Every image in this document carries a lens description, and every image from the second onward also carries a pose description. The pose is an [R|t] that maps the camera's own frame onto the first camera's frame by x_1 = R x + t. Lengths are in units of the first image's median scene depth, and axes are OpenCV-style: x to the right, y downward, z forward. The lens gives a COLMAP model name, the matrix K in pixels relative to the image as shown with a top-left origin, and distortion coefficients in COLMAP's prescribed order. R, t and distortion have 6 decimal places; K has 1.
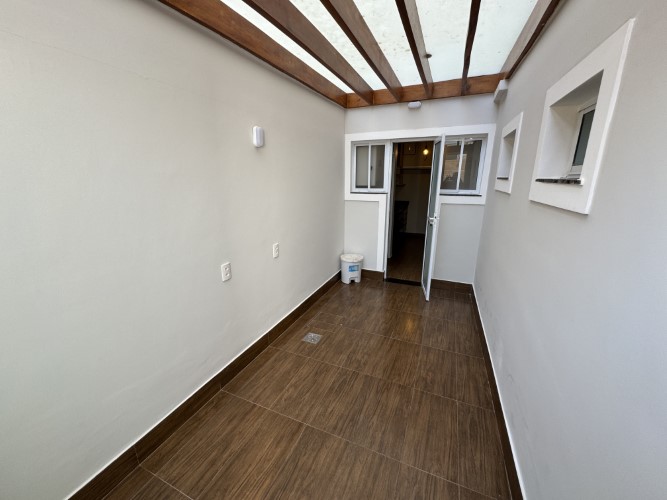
lens RADIAL K [[266.7, 0, 332.7], [0, 266.7, 249.4], [0, 0, 1]] dist [-0.004775, 0.000296]
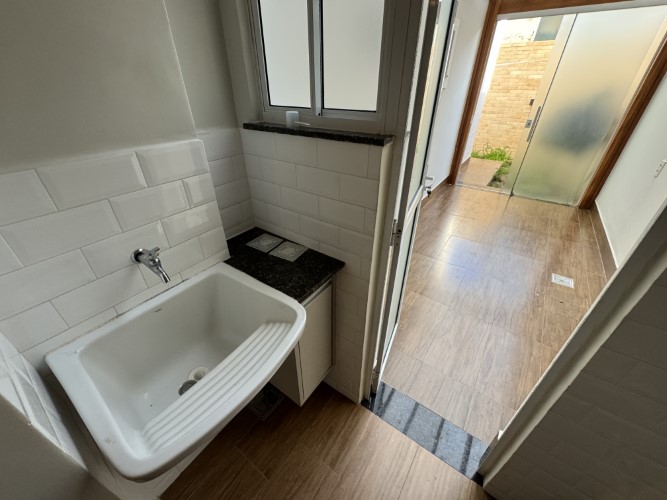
lens RADIAL K [[266.7, 0, 331.6], [0, 266.7, 248.0], [0, 0, 1]] dist [-0.004775, 0.000296]
pose [[-0.976282, -0.116696, 0.182364, 0.396363], [0.054517, 0.682663, 0.728697, -0.321893], [-0.209529, 0.721355, -0.660109, 1.257829]]
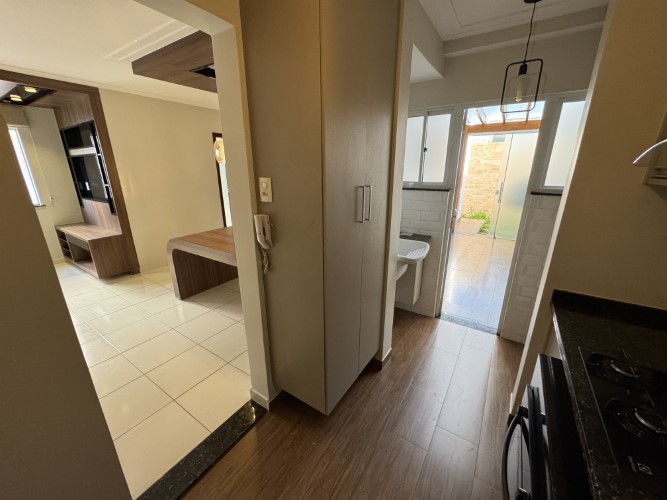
lens RADIAL K [[266.7, 0, 331.3], [0, 266.7, 248.4], [0, 0, 1]] dist [-0.004775, 0.000296]
pose [[-0.982194, -0.053910, 0.179967, 0.580458], [0.051516, 0.843939, 0.533960, -0.492217], [-0.180667, 0.533724, -0.826135, 1.786982]]
